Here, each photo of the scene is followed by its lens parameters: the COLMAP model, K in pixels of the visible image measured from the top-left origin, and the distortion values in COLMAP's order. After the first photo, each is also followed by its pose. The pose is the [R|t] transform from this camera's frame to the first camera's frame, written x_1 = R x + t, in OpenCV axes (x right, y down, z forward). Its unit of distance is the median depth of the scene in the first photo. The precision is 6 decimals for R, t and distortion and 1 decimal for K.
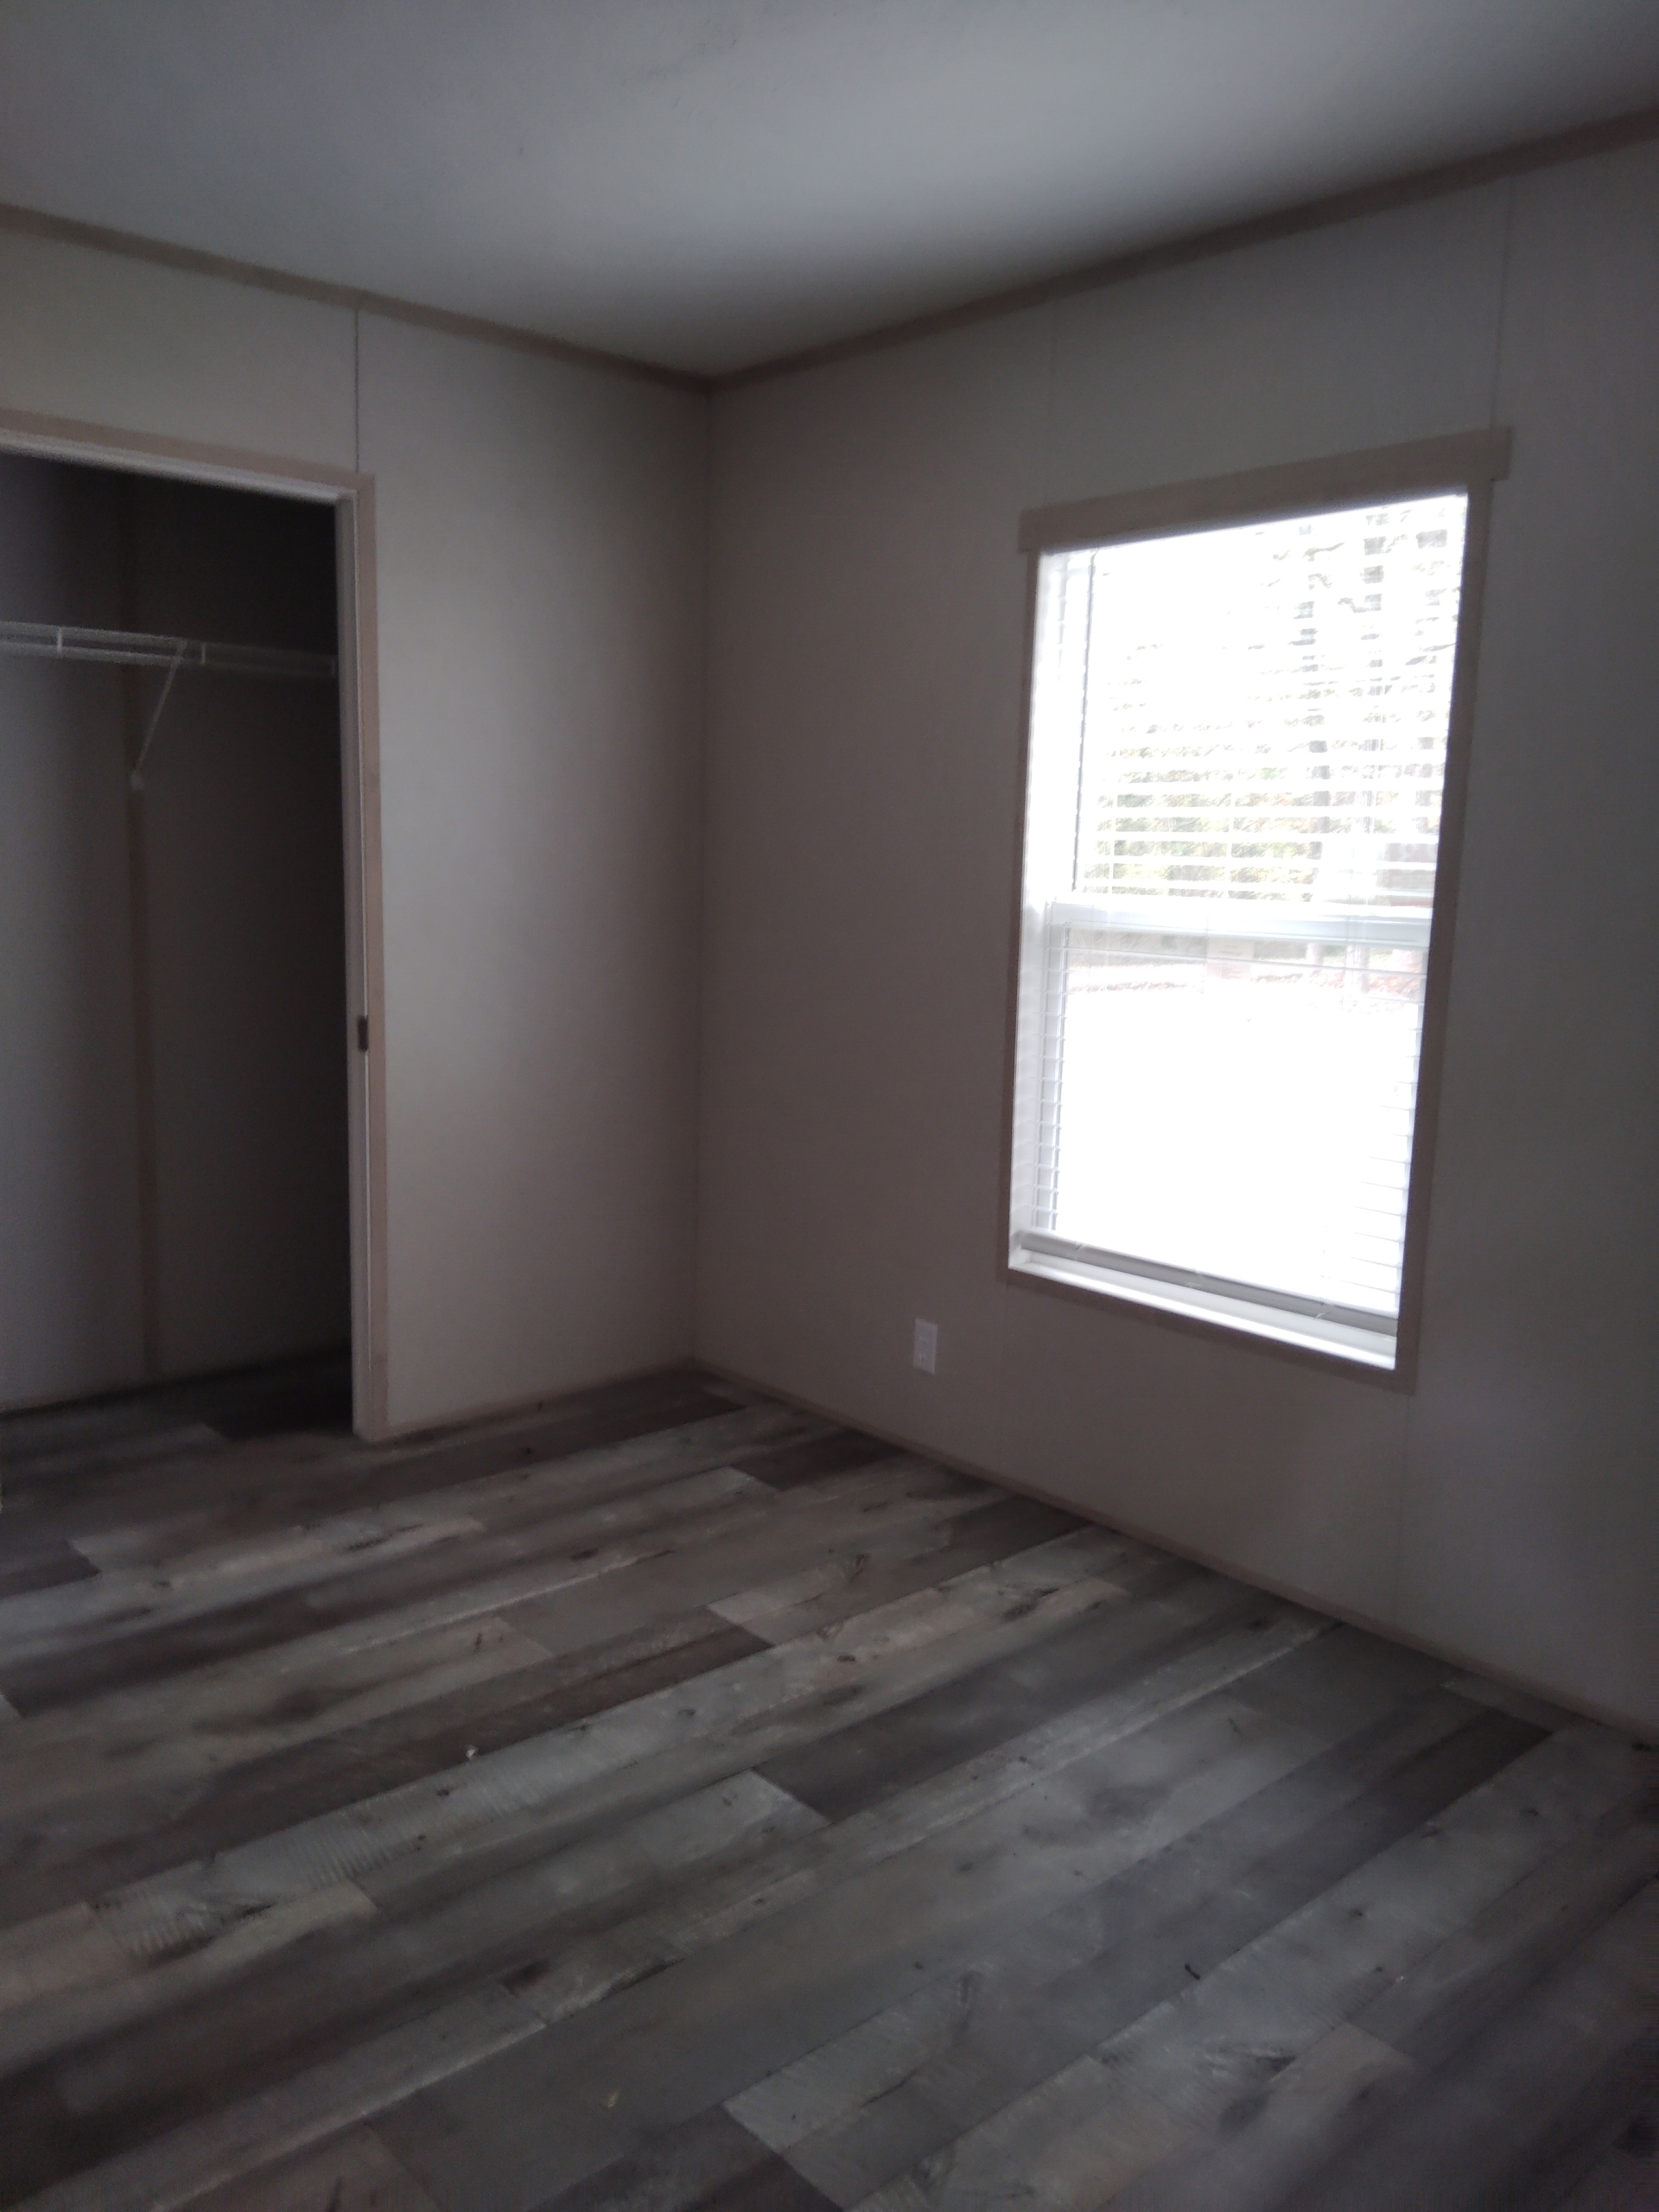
lens RADIAL K [[1729.7, 0, 826.9], [0, 1729.7, 1106.6], [0, 0, 1]] dist [-0.037999, -0.009740]
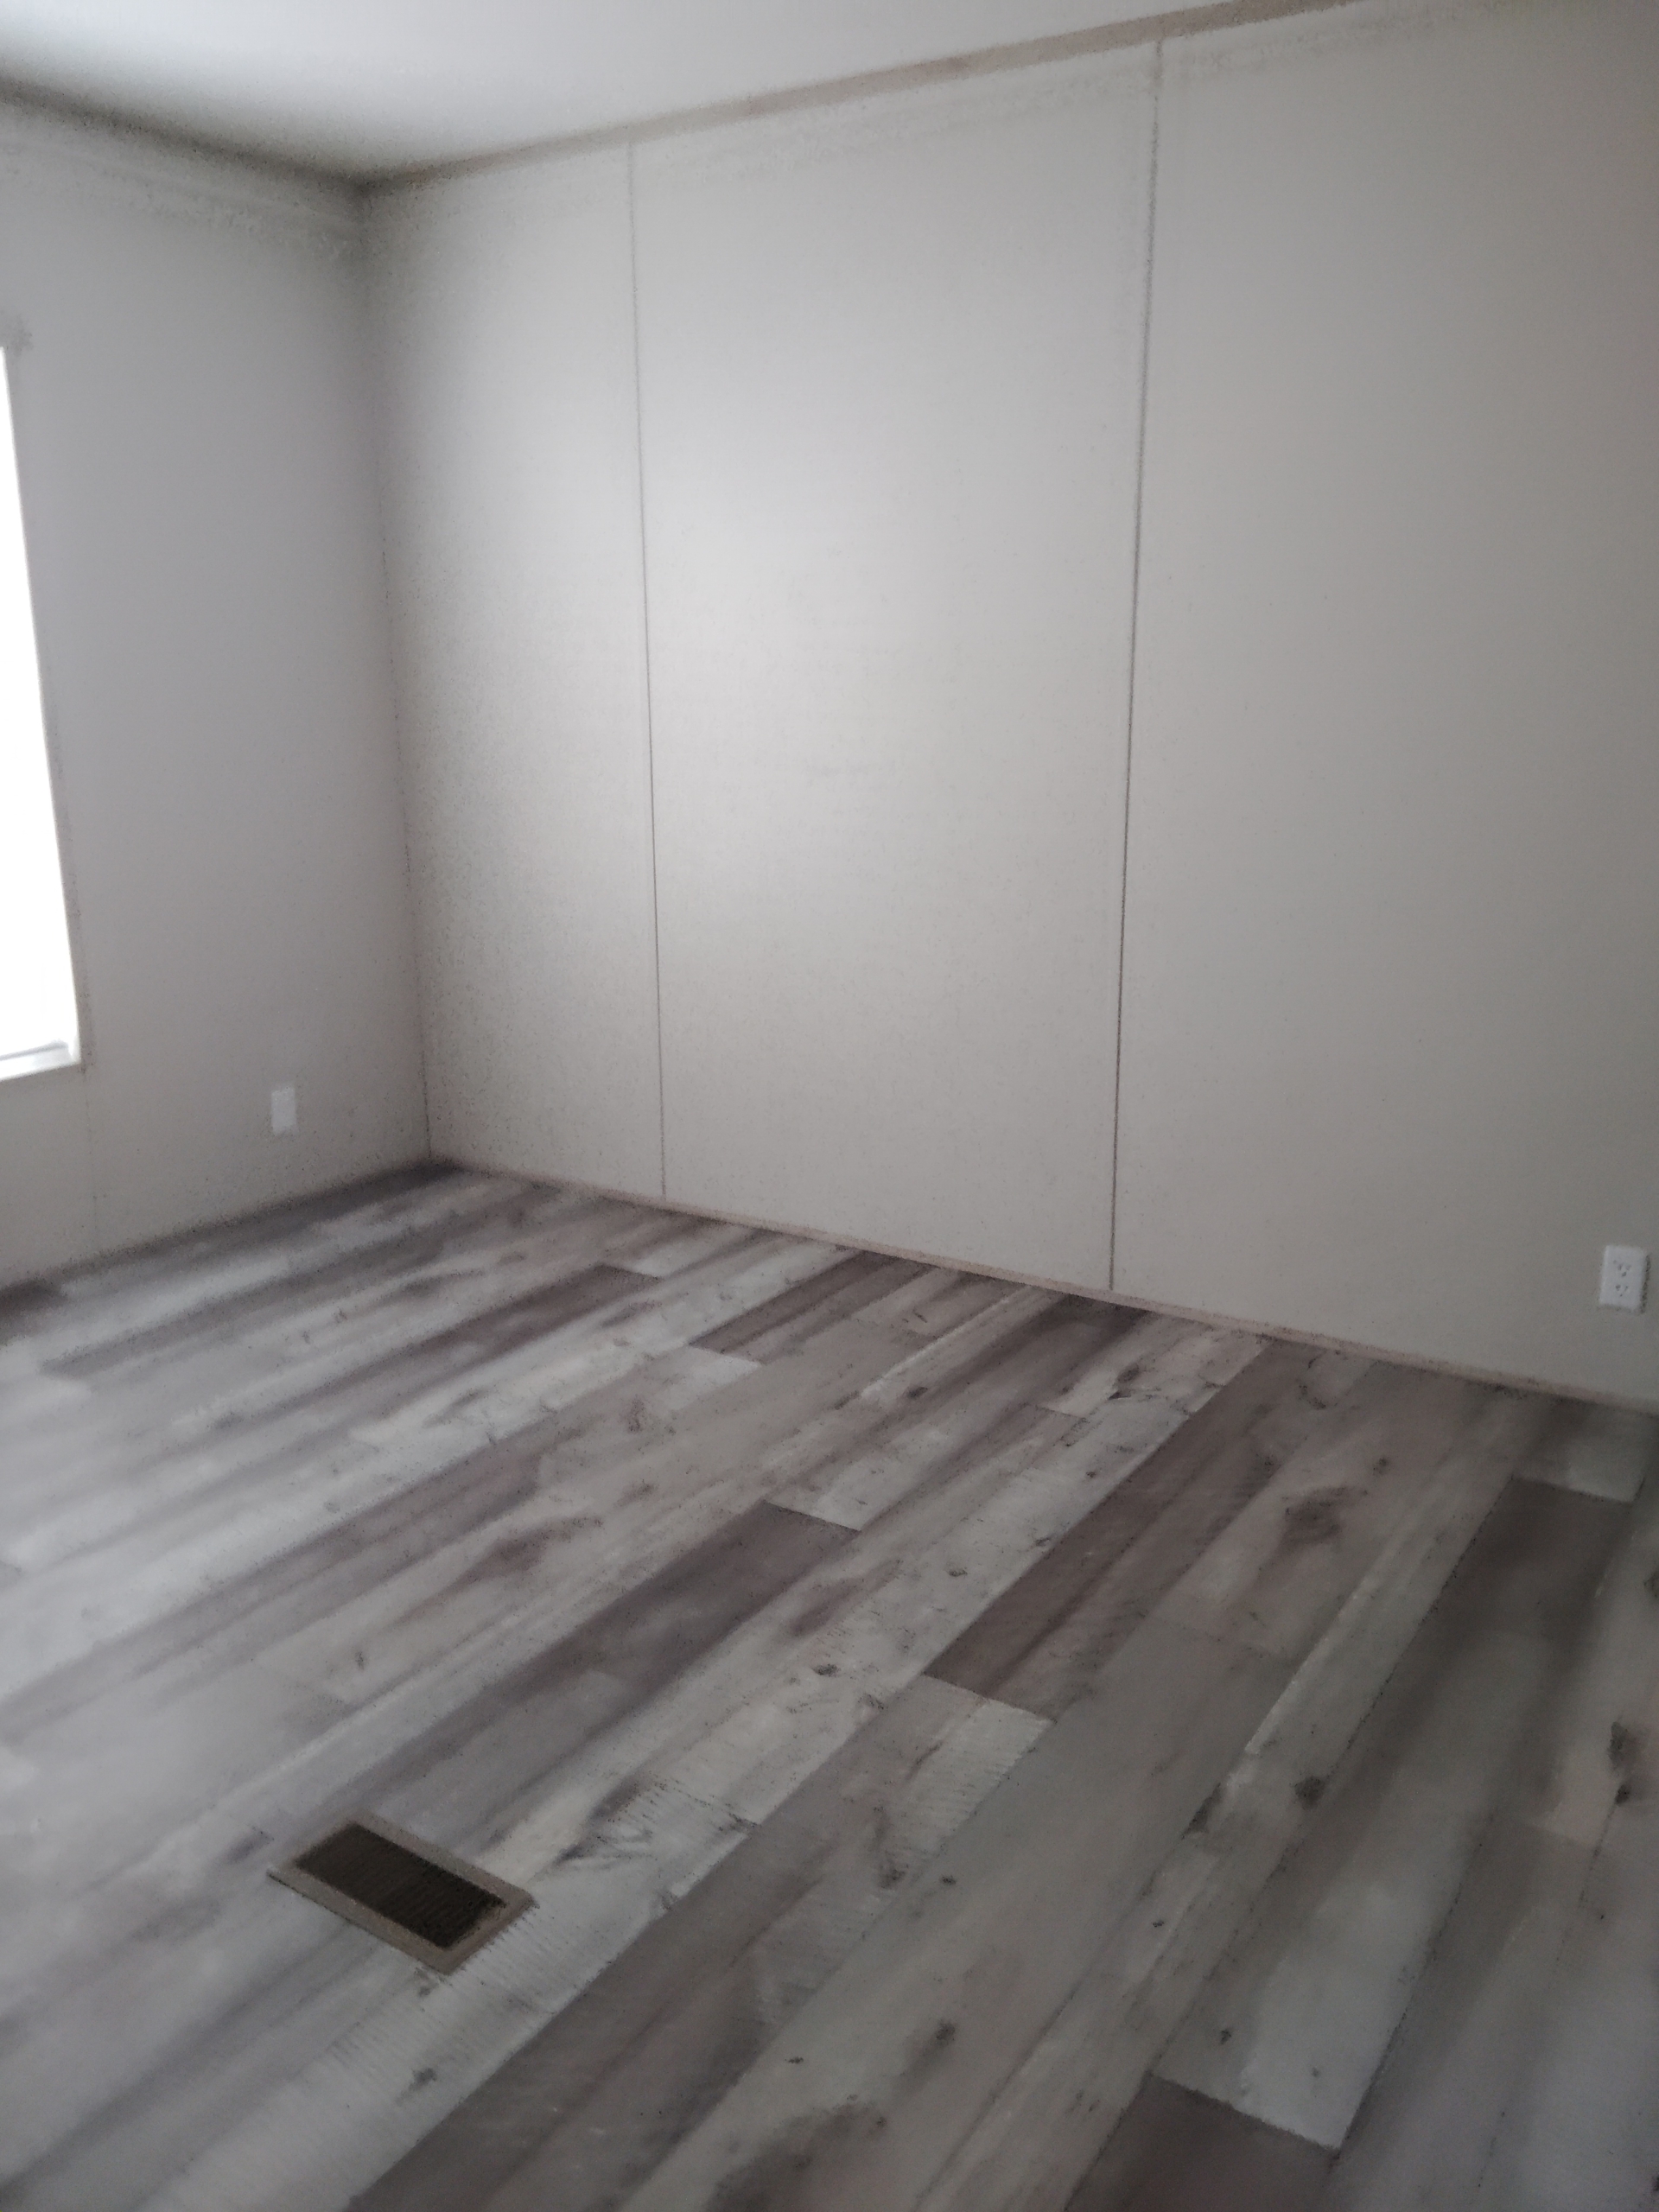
lens RADIAL K [[1729.7, 0, 829.6], [0, 1729.7, 1106.0], [0, 0, 1]] dist [-0.037999, -0.009740]
pose [[-0.968612, 0.030927, -0.246646, 0.212249], [-0.060505, 0.933056, 0.354605, -0.220720], [0.241102, 0.358398, -0.901898, 1.731376]]
